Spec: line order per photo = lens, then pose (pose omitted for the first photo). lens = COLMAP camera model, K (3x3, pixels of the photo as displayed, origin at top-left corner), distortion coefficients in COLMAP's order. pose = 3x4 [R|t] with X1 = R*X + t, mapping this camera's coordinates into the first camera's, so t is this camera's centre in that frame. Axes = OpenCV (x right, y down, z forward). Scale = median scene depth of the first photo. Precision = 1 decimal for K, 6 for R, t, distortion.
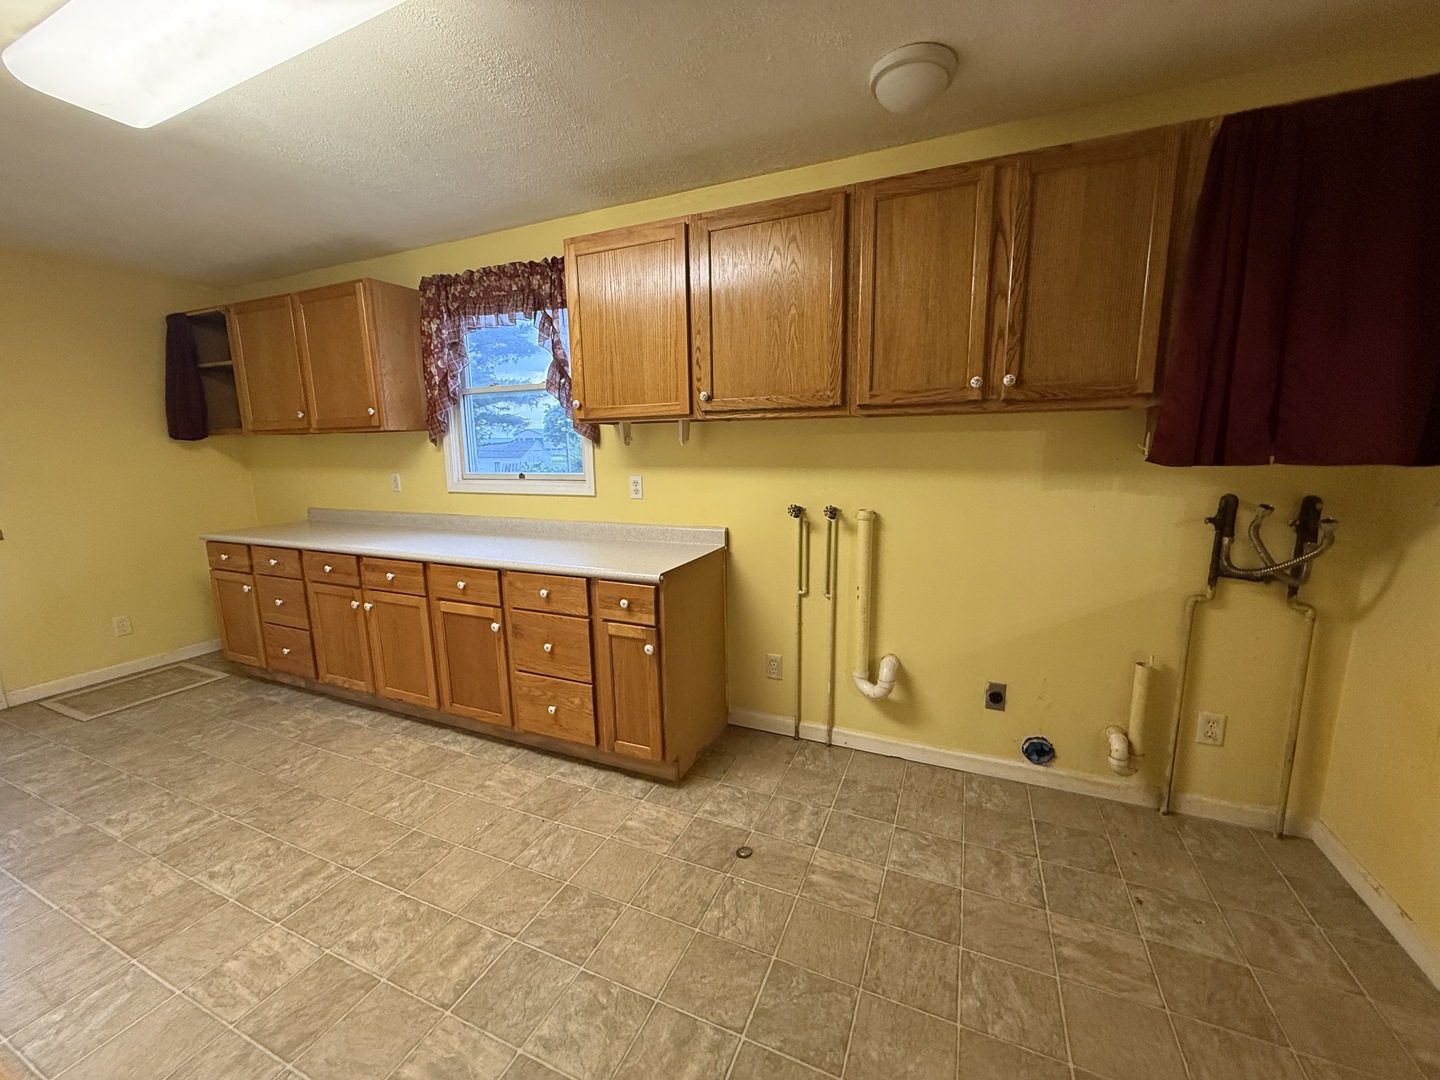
lens RADIAL K [[571.7, 0, 720.0], [0, 571.7, 544.8], [0, 0, 1]] dist [-0.000119, -0.000342]
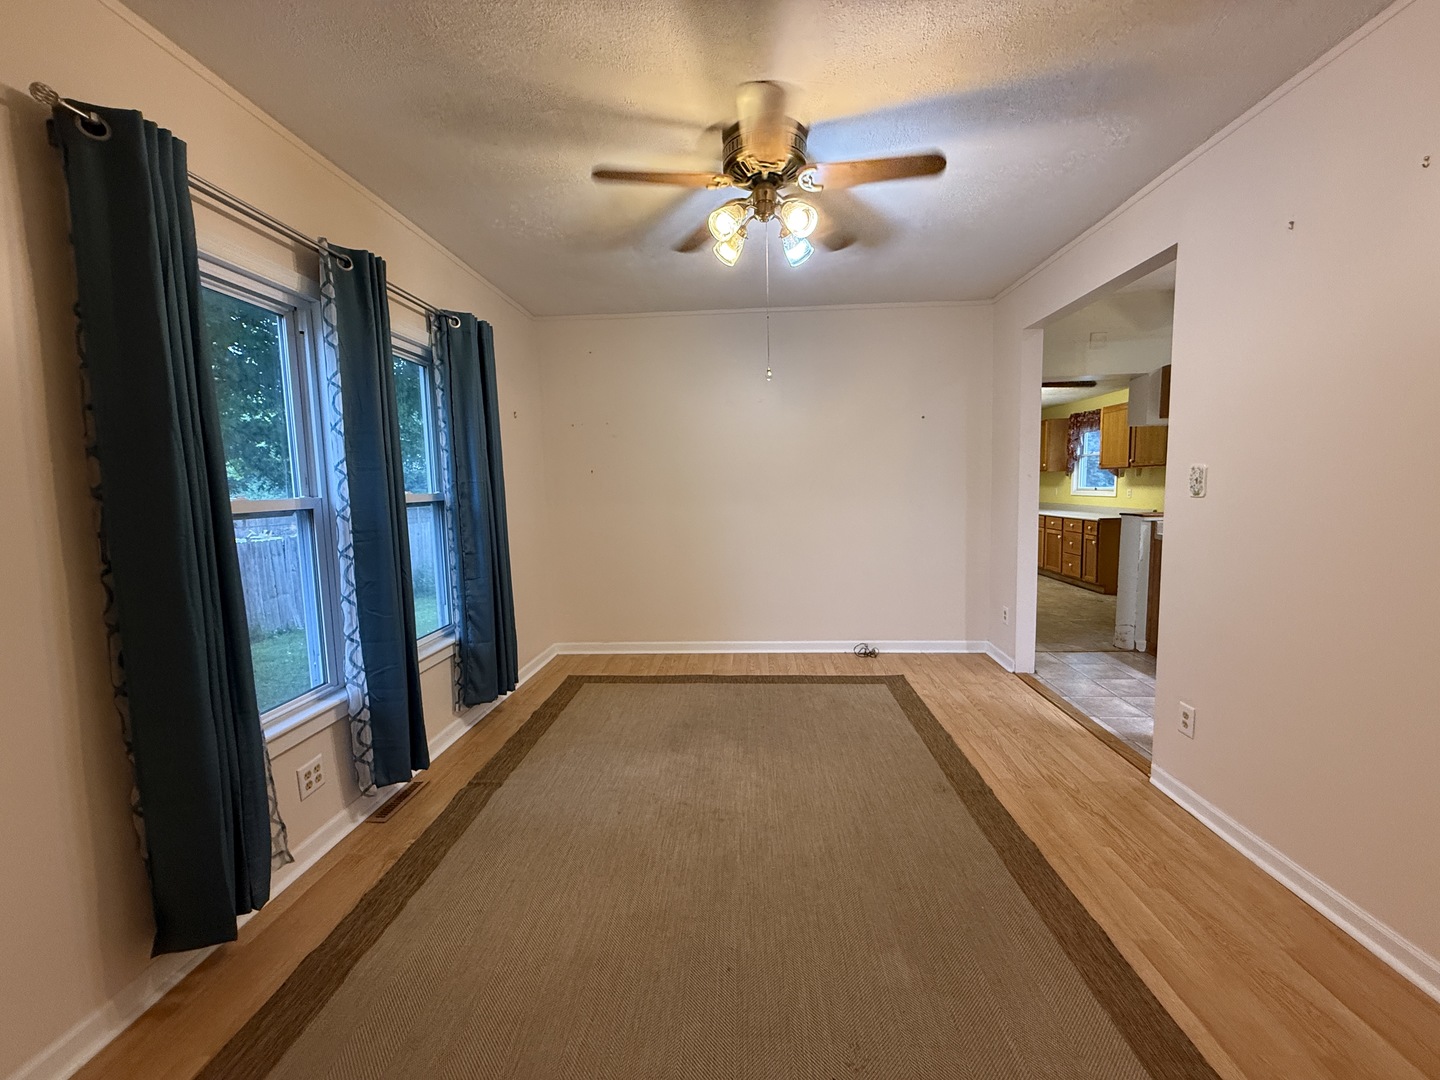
lens RADIAL K [[571.7, 0, 714.3], [0, 571.7, 539.3], [0, 0, 1]] dist [-0.000119, -0.000342]
pose [[0.345681, 0.090159, -0.934011, 1.690668], [-0.134772, 0.989824, 0.045667, 0.245469], [0.928623, 0.110092, 0.354315, -1.660991]]
